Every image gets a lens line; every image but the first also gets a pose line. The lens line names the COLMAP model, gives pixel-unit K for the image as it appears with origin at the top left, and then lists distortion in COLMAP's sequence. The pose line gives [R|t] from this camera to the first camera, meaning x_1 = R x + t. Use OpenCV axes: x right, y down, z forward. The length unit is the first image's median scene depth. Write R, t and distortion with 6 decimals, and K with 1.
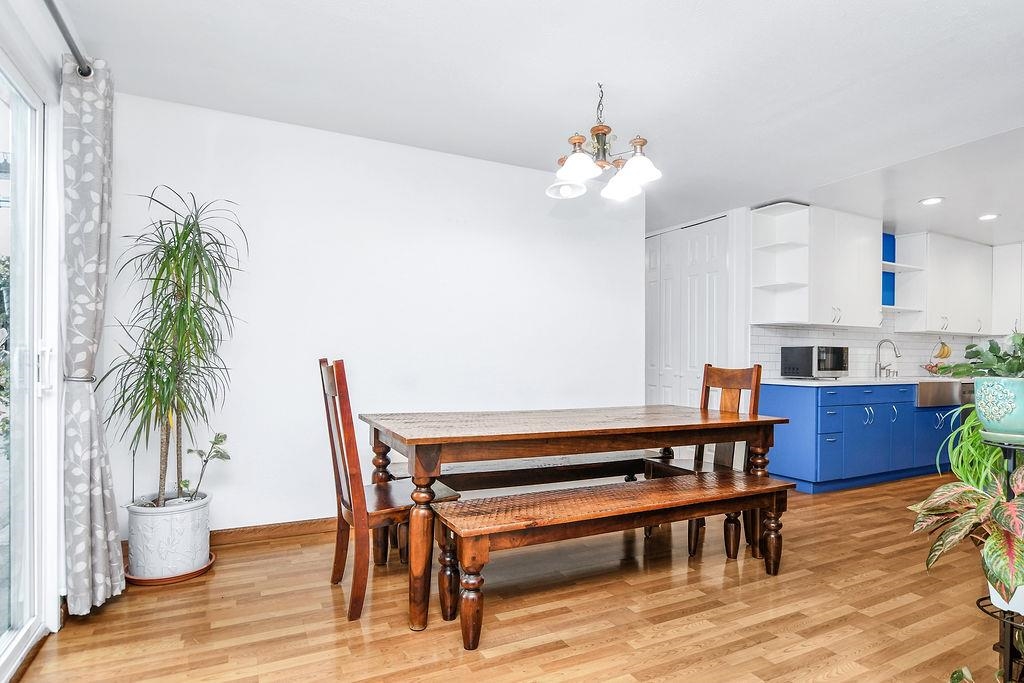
lens RADIAL K [[552.3, 0, 530.6], [0, 552.3, 360.7], [0, 0, 1]] dist [-0.010731, -0.000133]
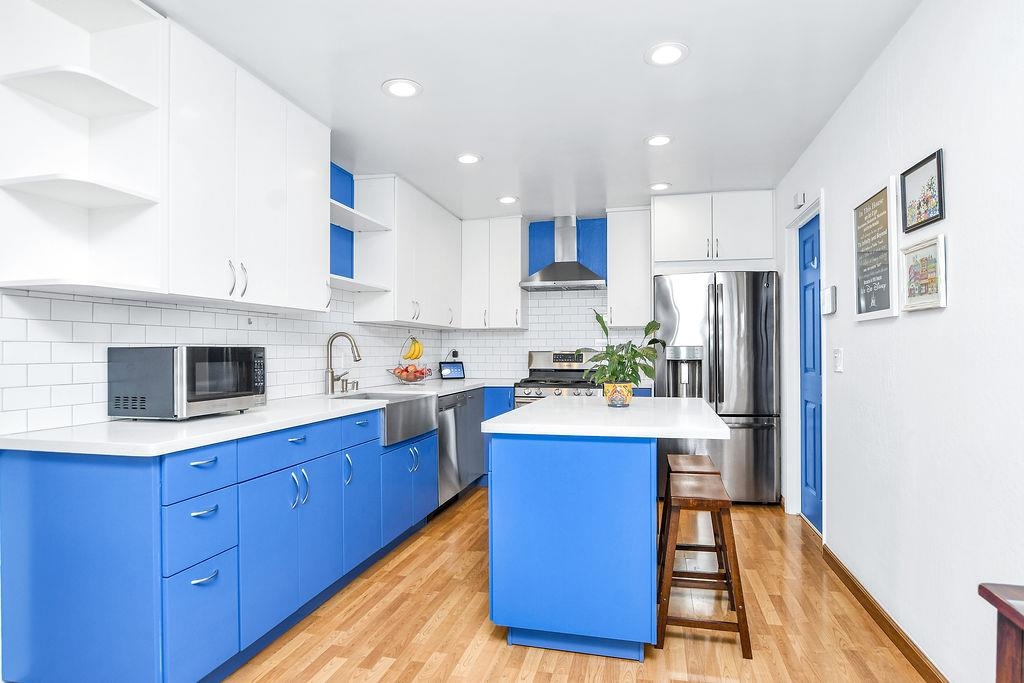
lens RADIAL K [[552.3, 0, 516.2], [0, 552.3, 347.2], [0, 0, 1]] dist [-0.010731, -0.000133]
pose [[0.663531, -0.004910, 0.748133, 0.343520], [0.010311, 0.999944, -0.002582, -0.020078], [-0.748078, 0.009428, 0.663544, 0.482162]]
